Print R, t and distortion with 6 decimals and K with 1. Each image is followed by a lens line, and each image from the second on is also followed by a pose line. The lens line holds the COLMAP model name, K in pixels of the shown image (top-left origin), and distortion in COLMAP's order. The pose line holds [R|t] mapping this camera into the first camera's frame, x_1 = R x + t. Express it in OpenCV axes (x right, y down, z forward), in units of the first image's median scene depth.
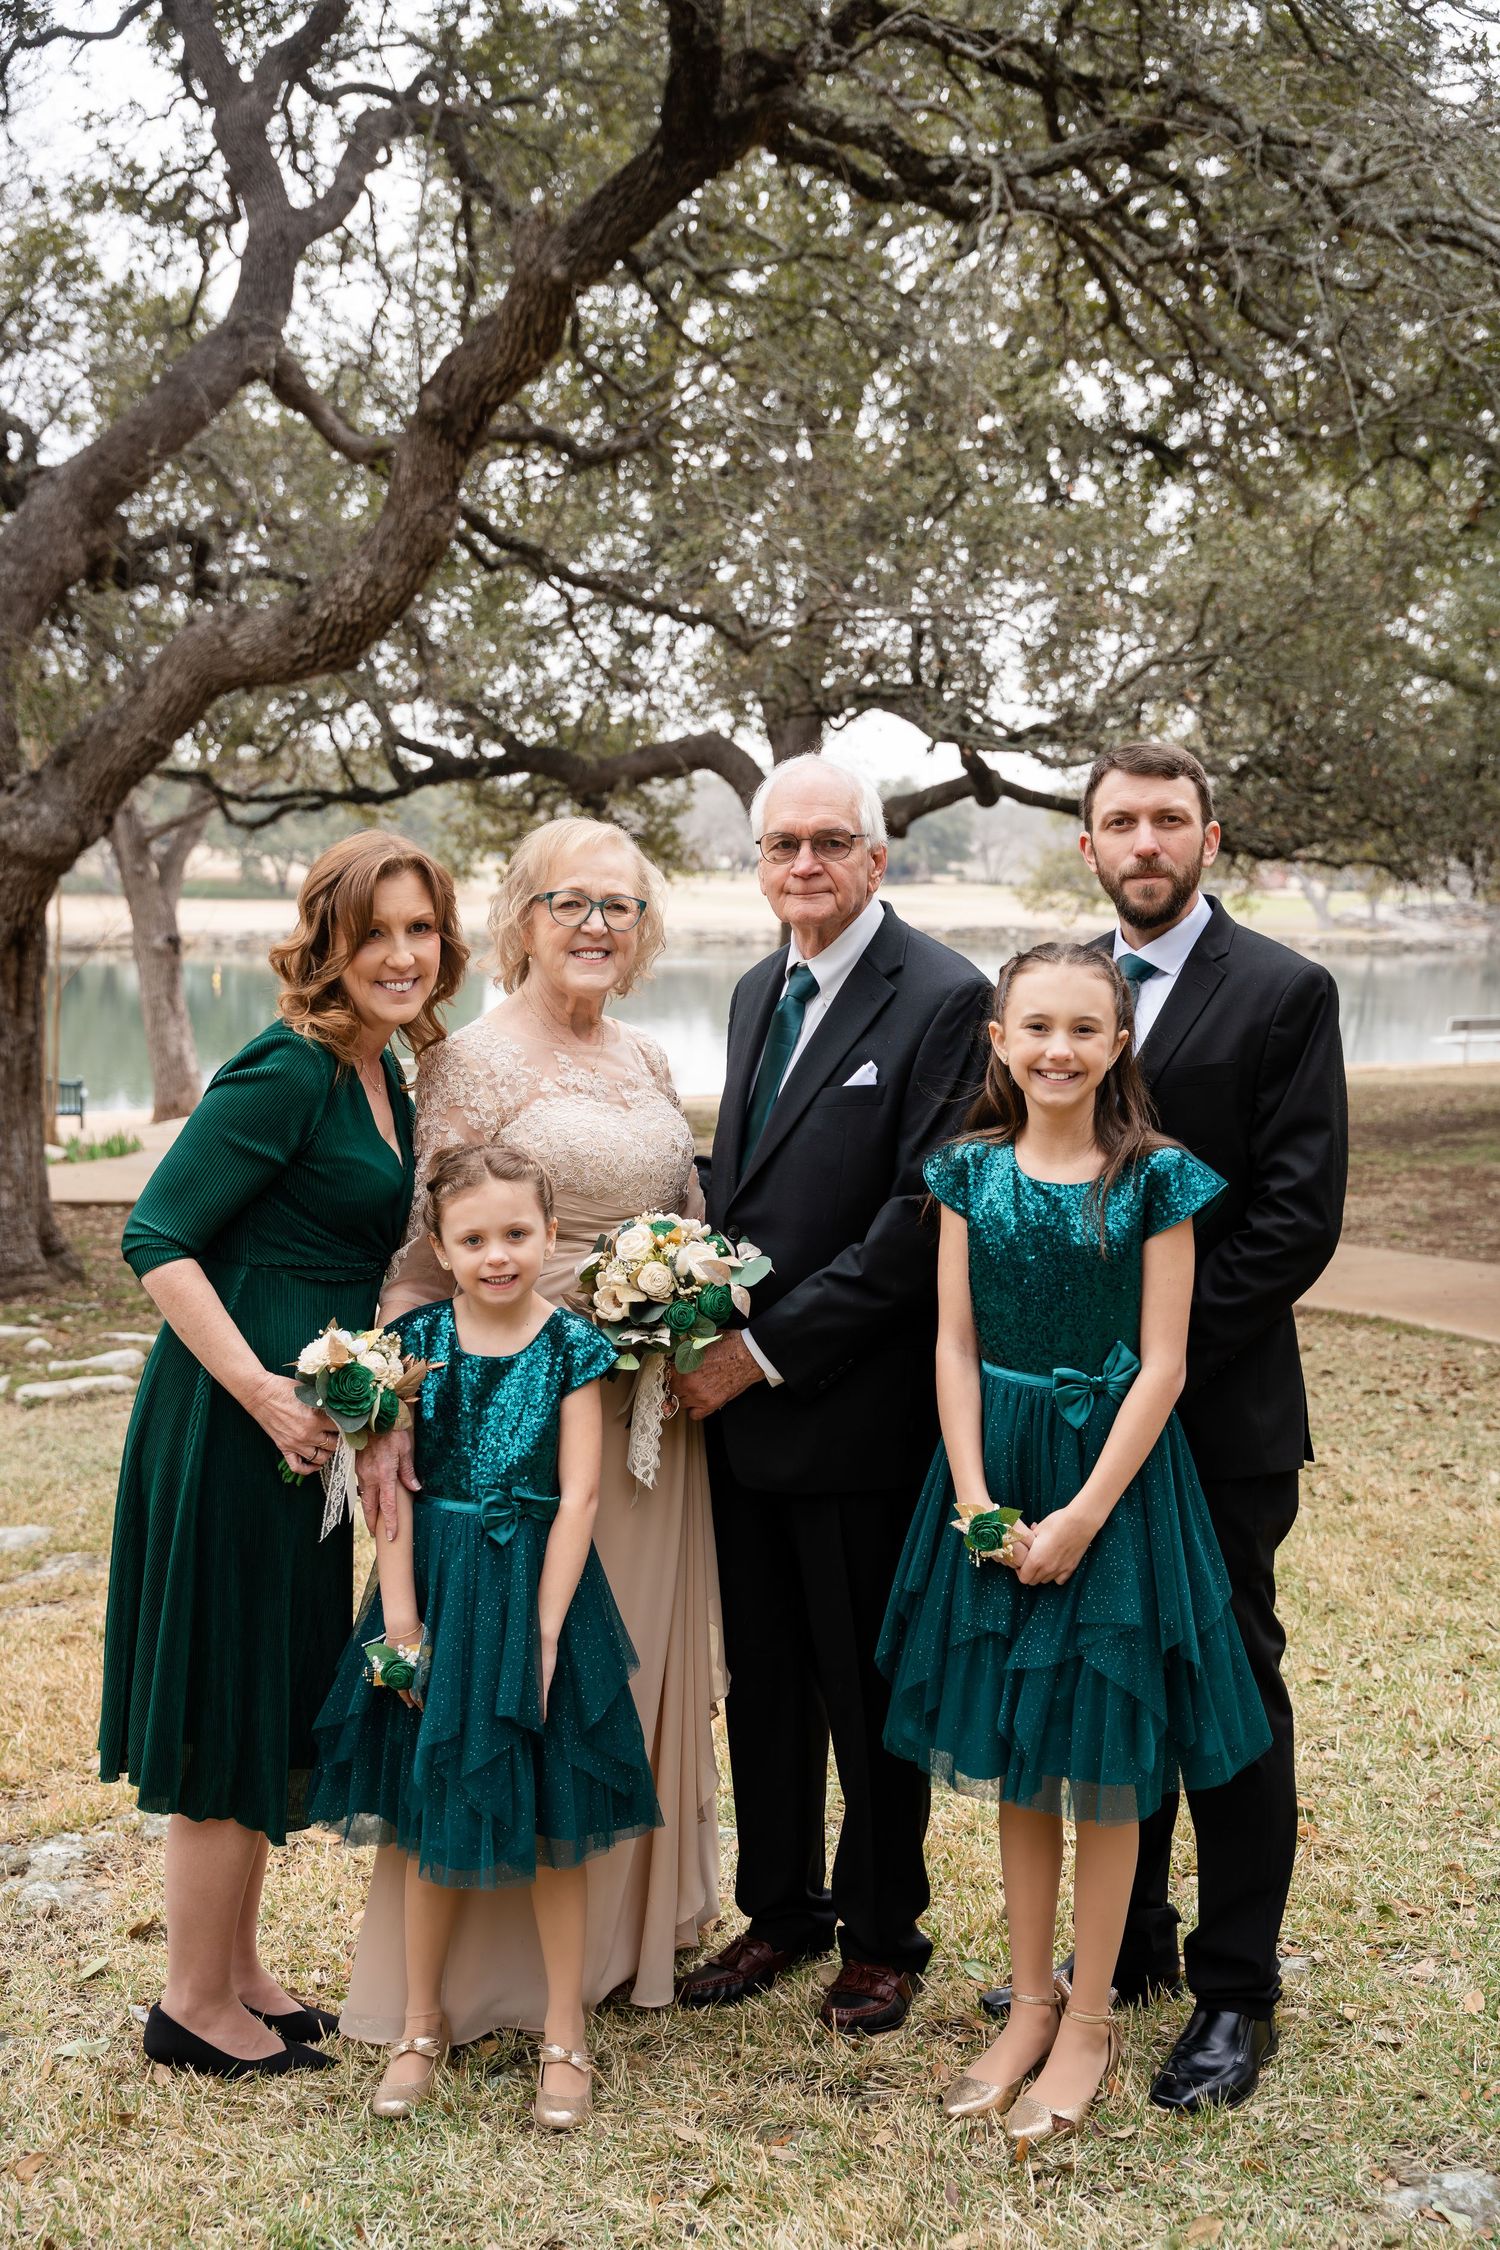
lens RADIAL K [[2483.1, 0, 750.0], [0, 2483.1, 1125.0], [0, 0, 1]] dist [-0.017803, -0.005455]
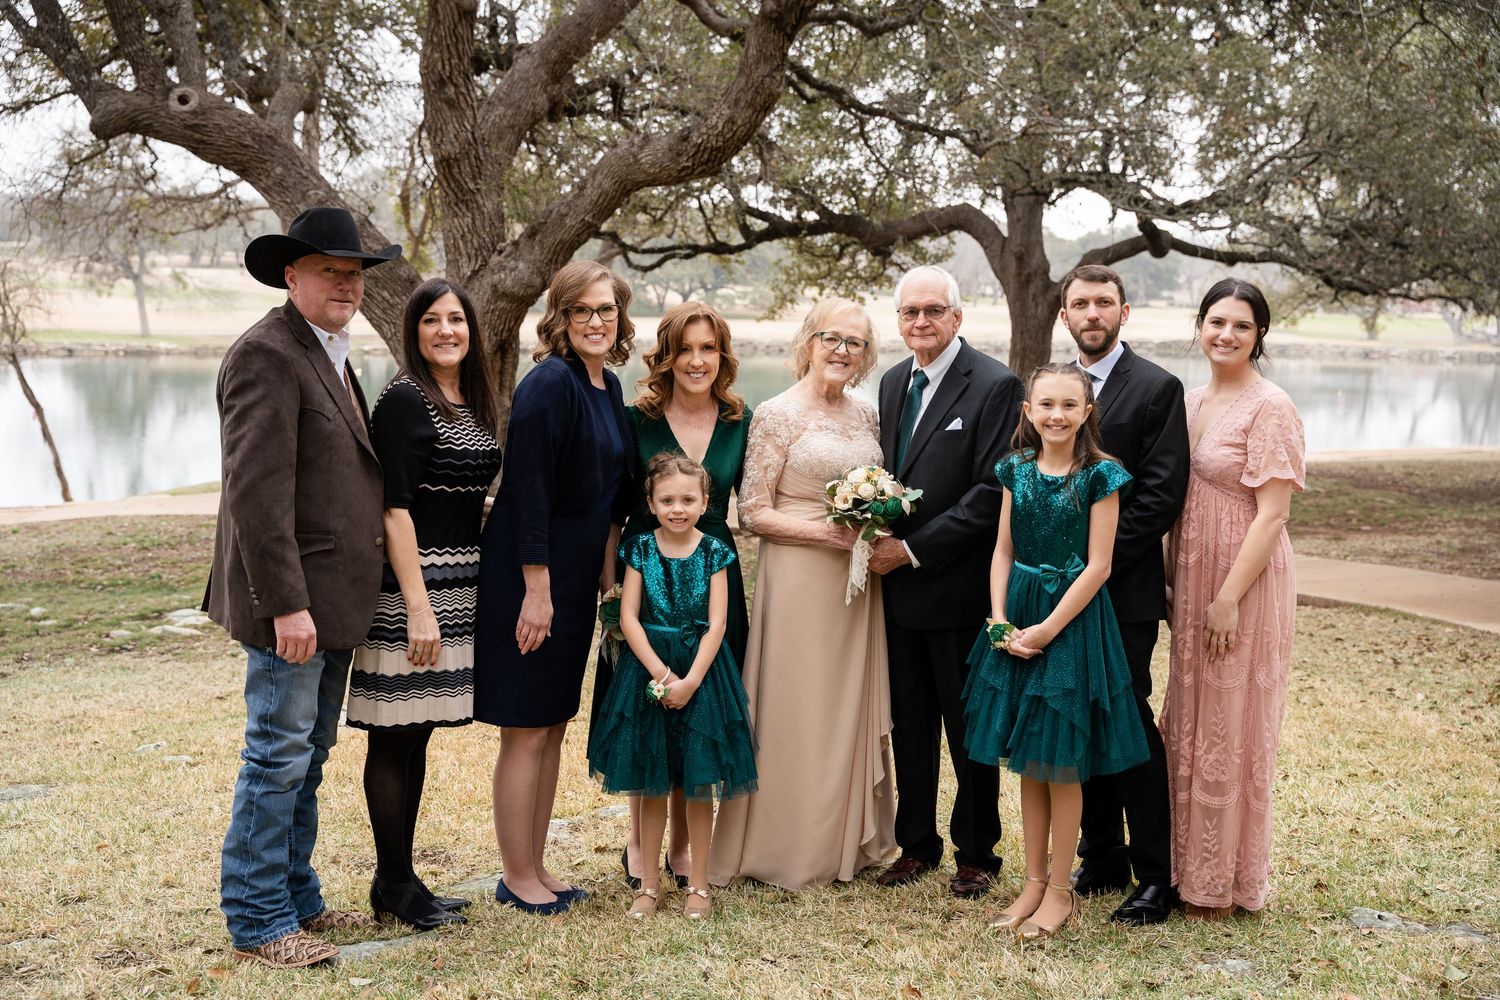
lens RADIAL K [[2221.6, 0, 750.0], [0, 2221.6, 500.0], [0, 0, 1]] dist [0.071095, 0.006960]
pose [[0.990286, 0.018486, -0.137810, 0.061028], [-0.018901, 0.999820, -0.001708, 0.023068], [0.137754, 0.004296, 0.990457, -0.407185]]
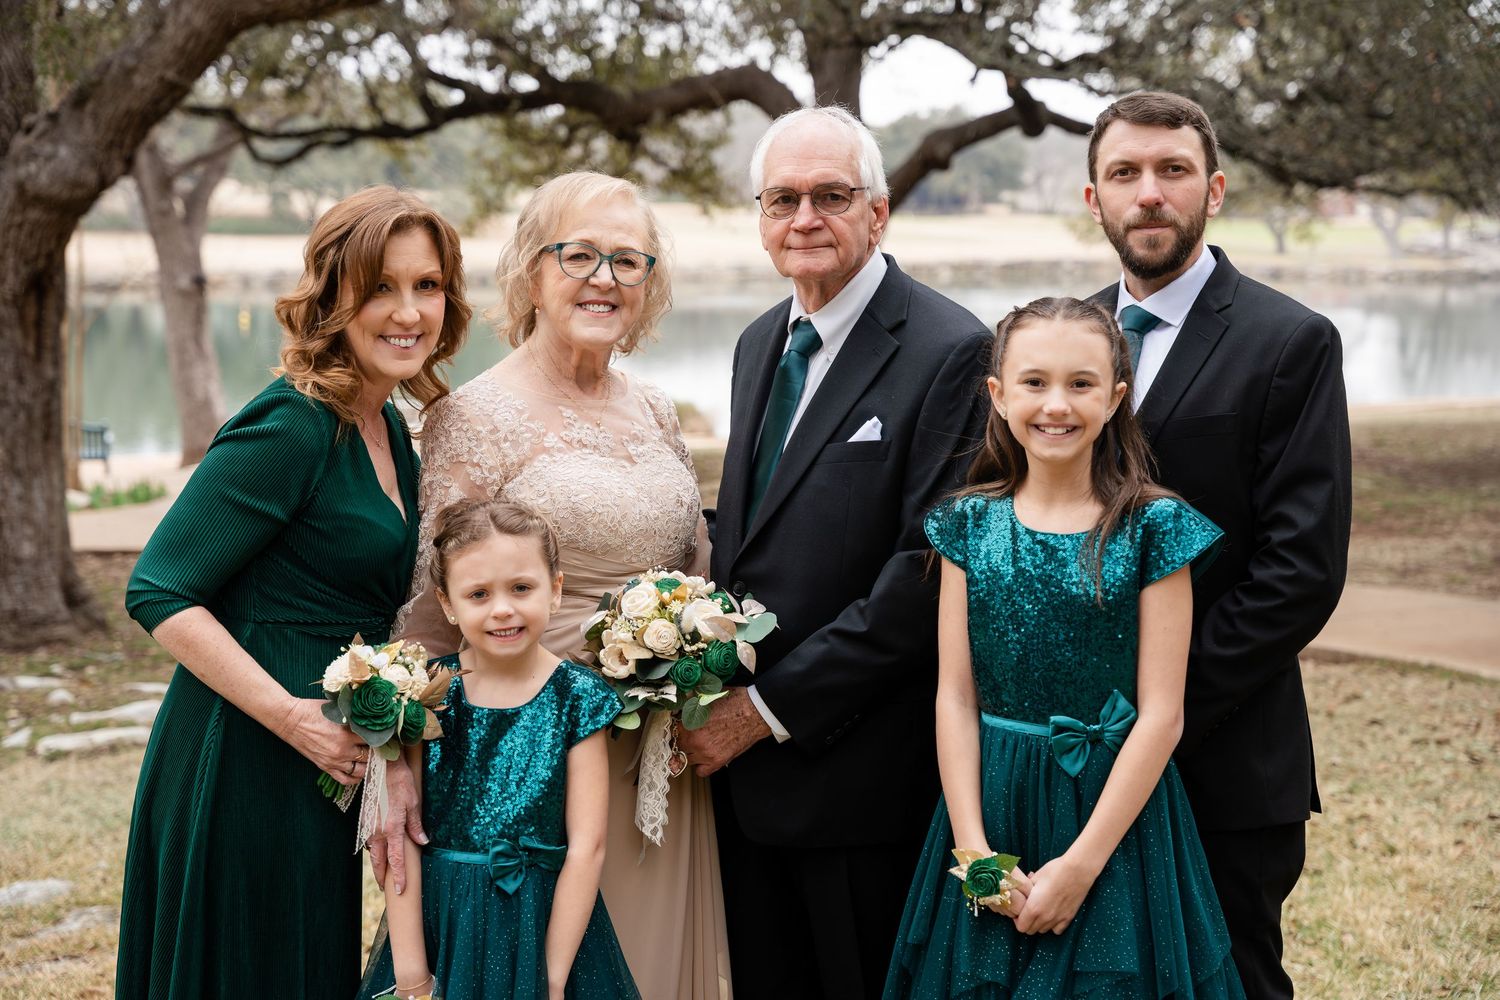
lens RADIAL K [[2593.5, 0, 750.0], [0, 2593.5, 500.0], [0, 0, 1]] dist [0.056935, 0.016133]
pose [[0.999703, -0.004661, -0.023923, 0.012027], [0.005012, 0.999880, 0.014657, -0.003255], [0.023852, -0.014773, 0.999606, -0.026936]]
